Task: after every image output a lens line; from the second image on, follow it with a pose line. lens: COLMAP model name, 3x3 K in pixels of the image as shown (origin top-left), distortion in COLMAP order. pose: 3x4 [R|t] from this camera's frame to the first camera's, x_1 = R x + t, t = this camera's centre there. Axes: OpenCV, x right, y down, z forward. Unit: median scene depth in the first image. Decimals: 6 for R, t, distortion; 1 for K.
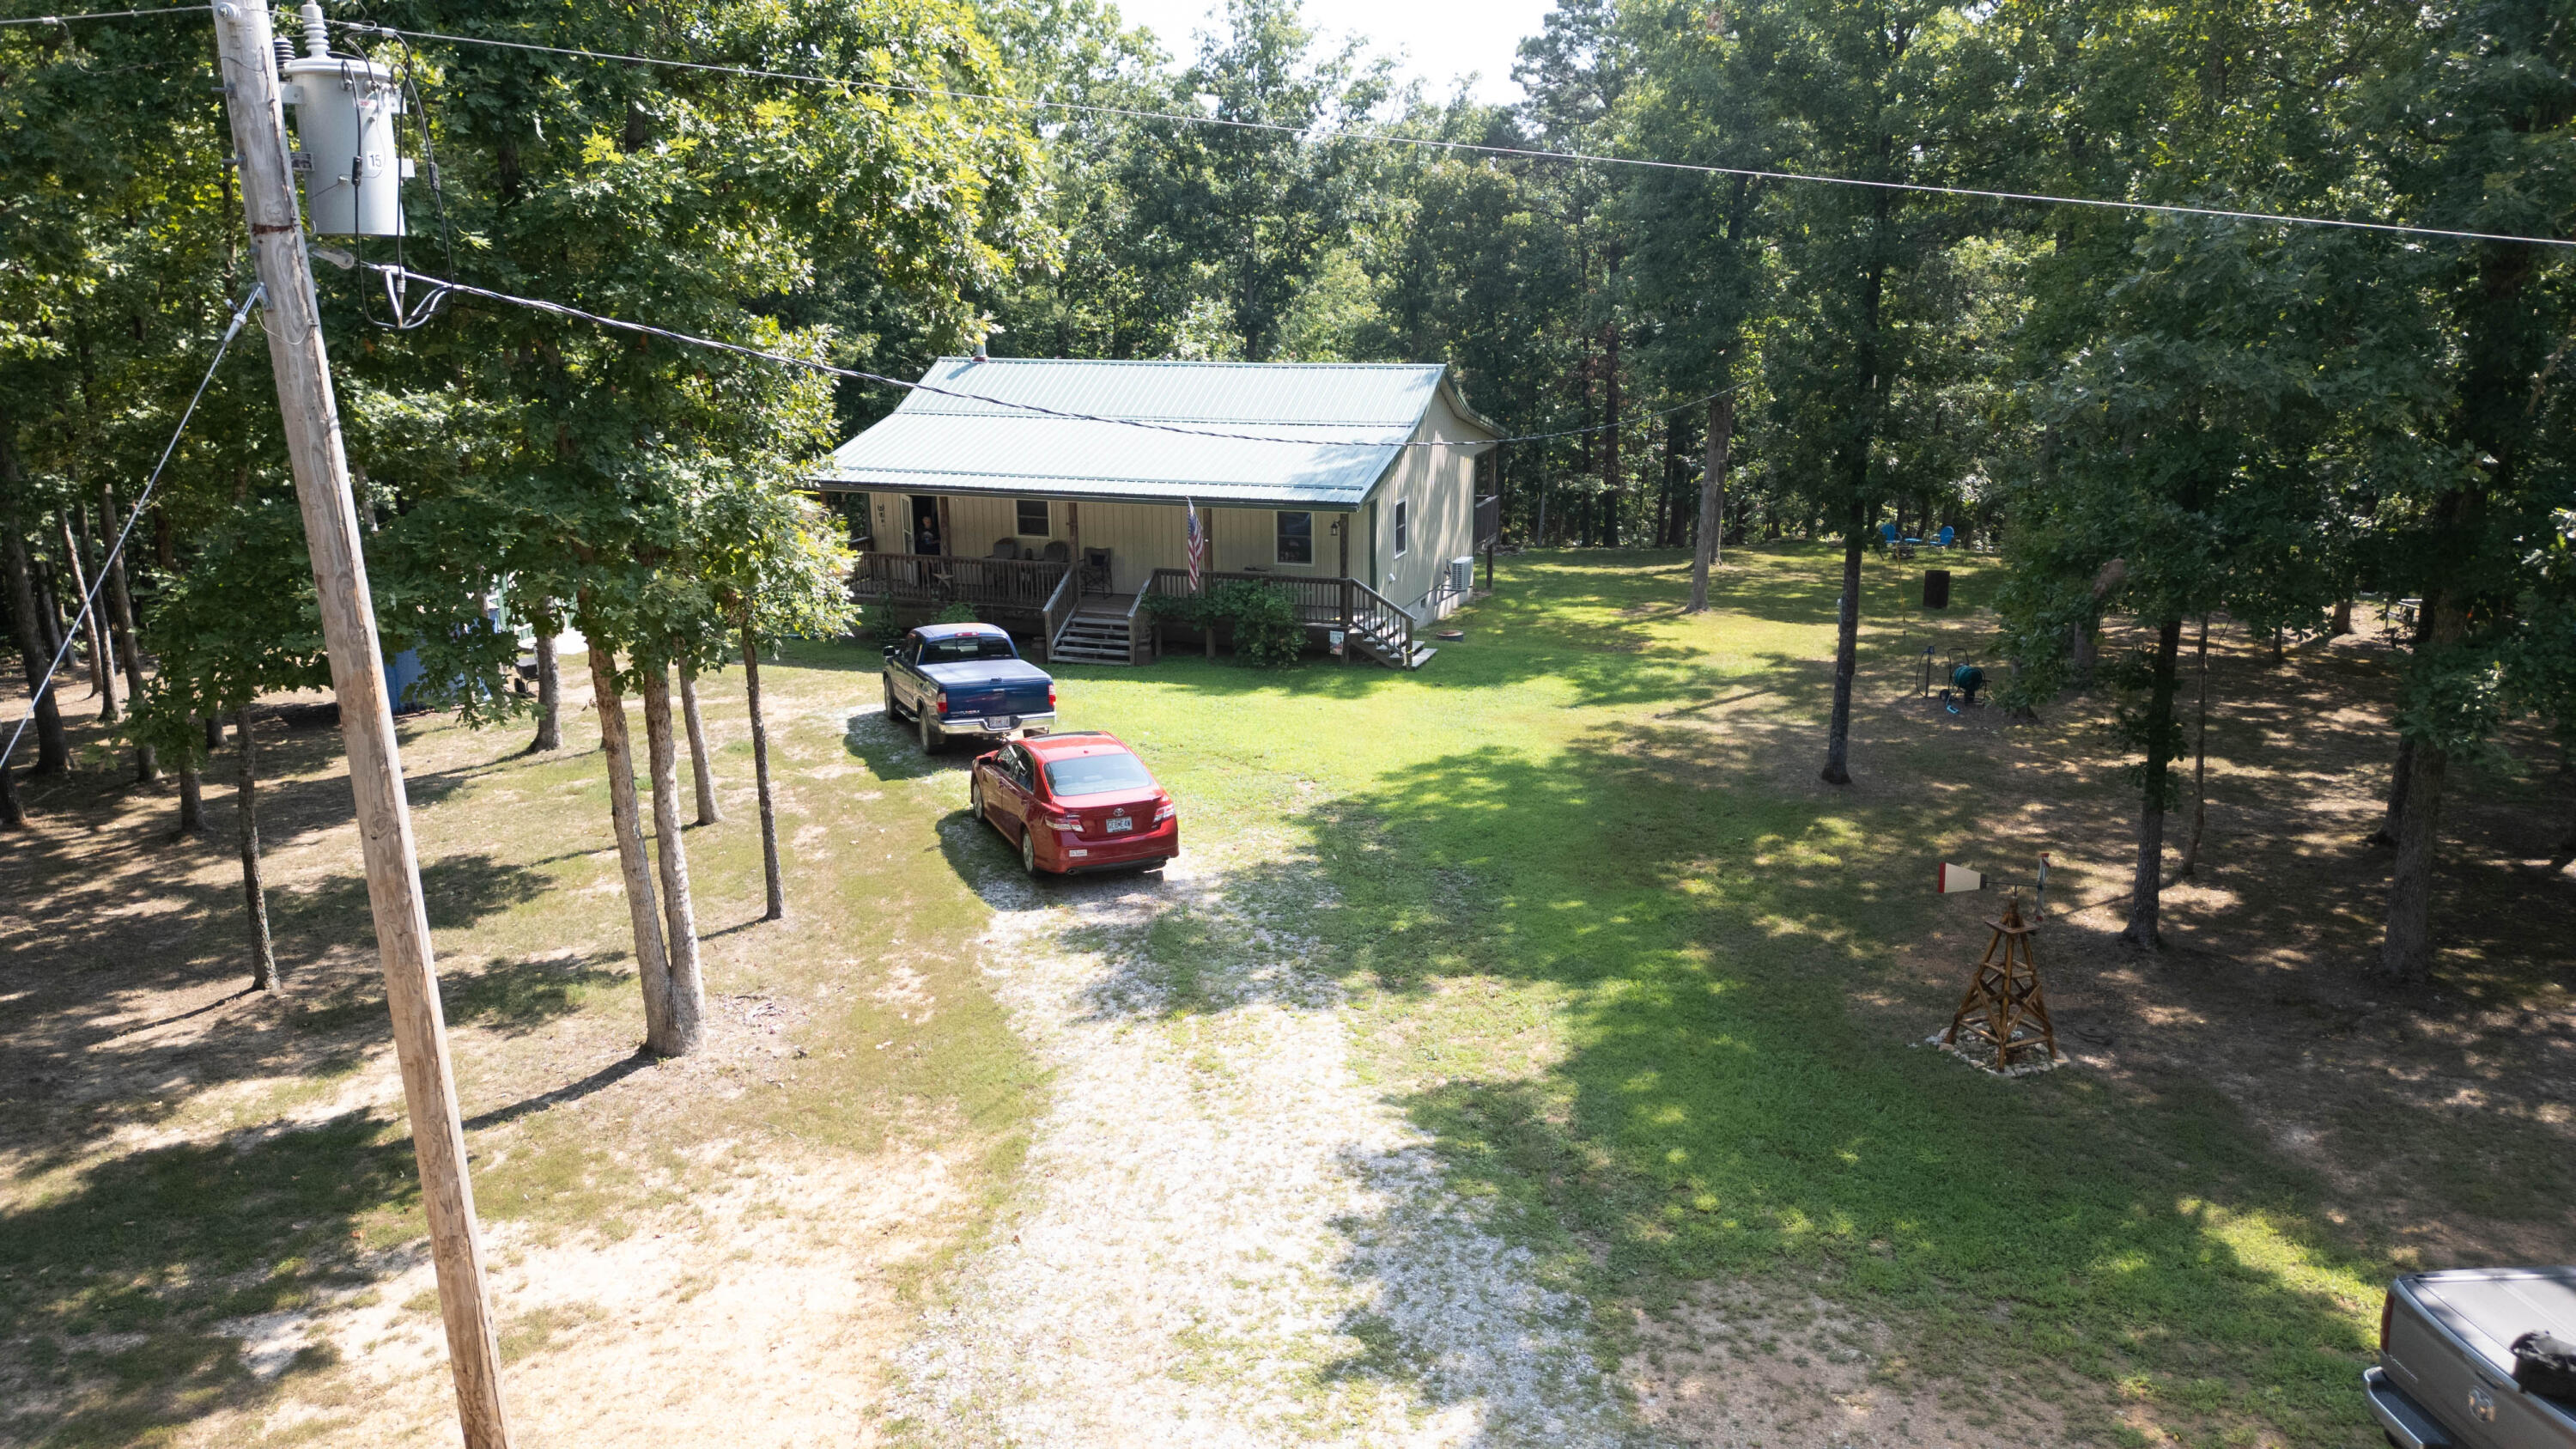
lens RADIAL K [[1750.2, 0, 1288.0], [0, 1750.2, 724.5], [0, 0, 1]] dist [0.037254, -0.000273]
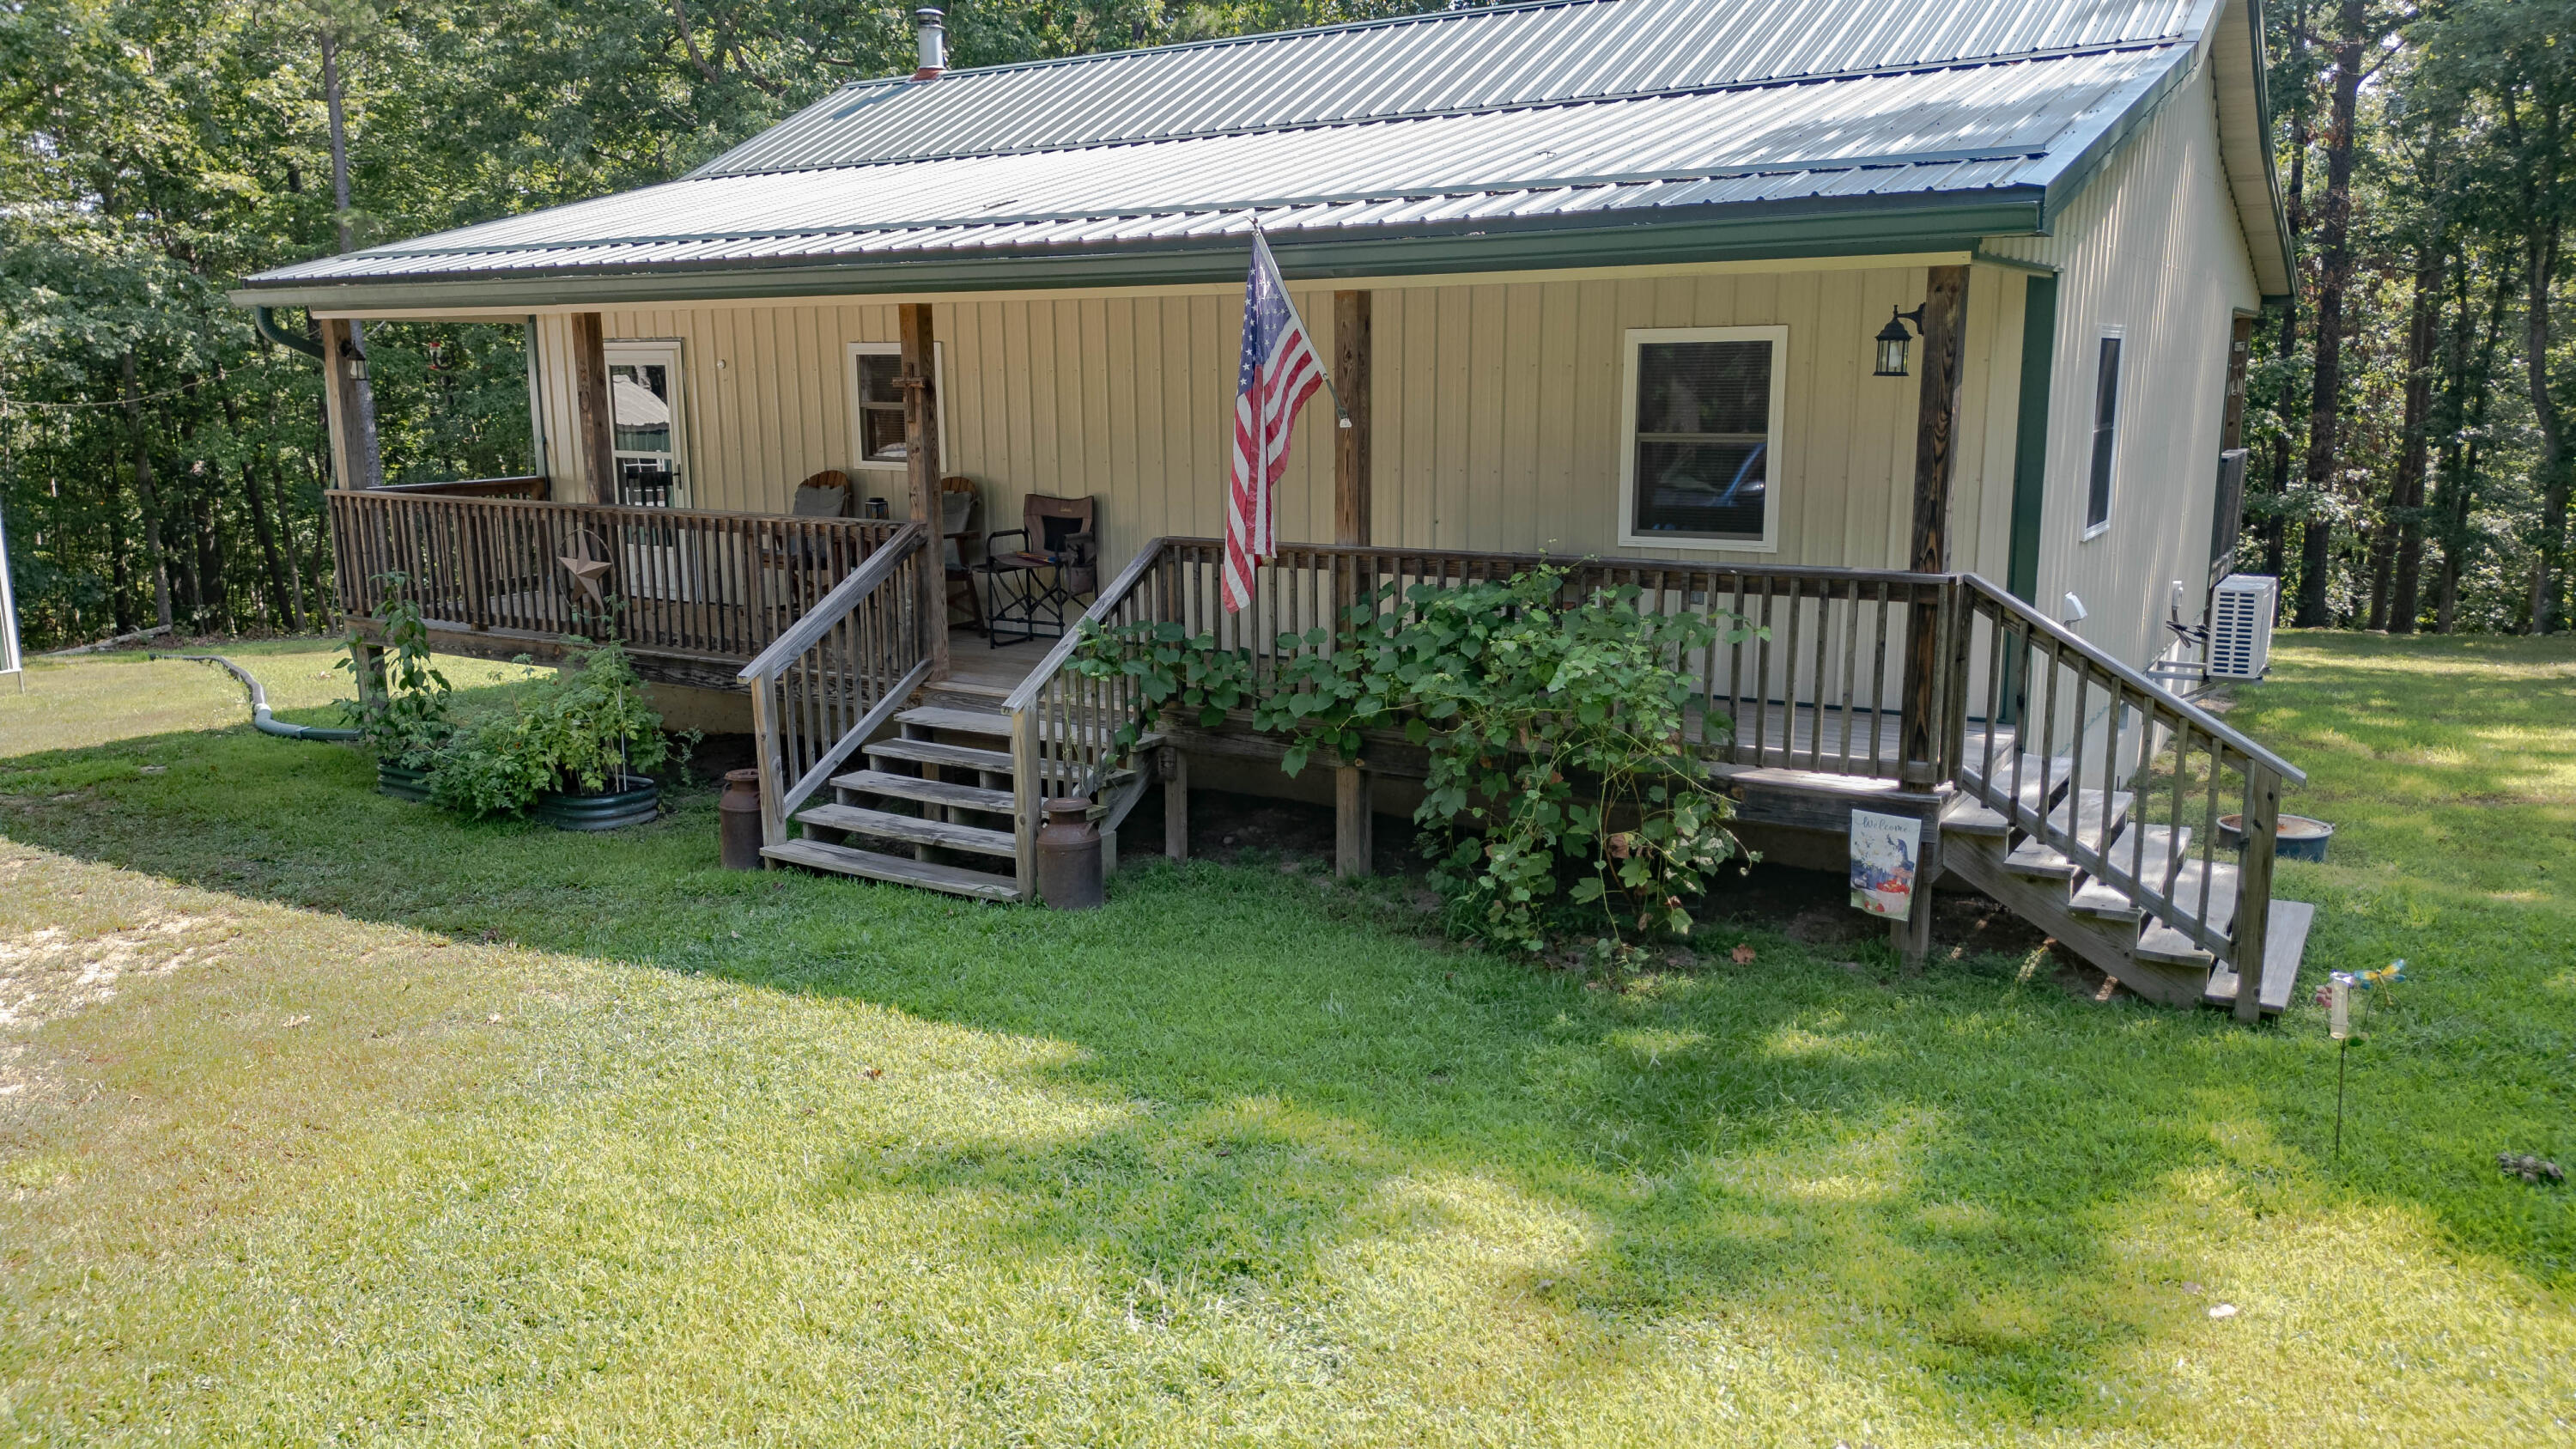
lens RADIAL K [[1750.2, 0, 1288.0], [0, 1750.2, 724.5], [0, 0, 1]] dist [0.037254, -0.000273]
pose [[0.975222, 0.040197, -0.217545, 0.002585], [-0.053160, 0.997121, -0.054063, -0.047932], [0.214745, 0.064288, 0.974552, 0.761962]]
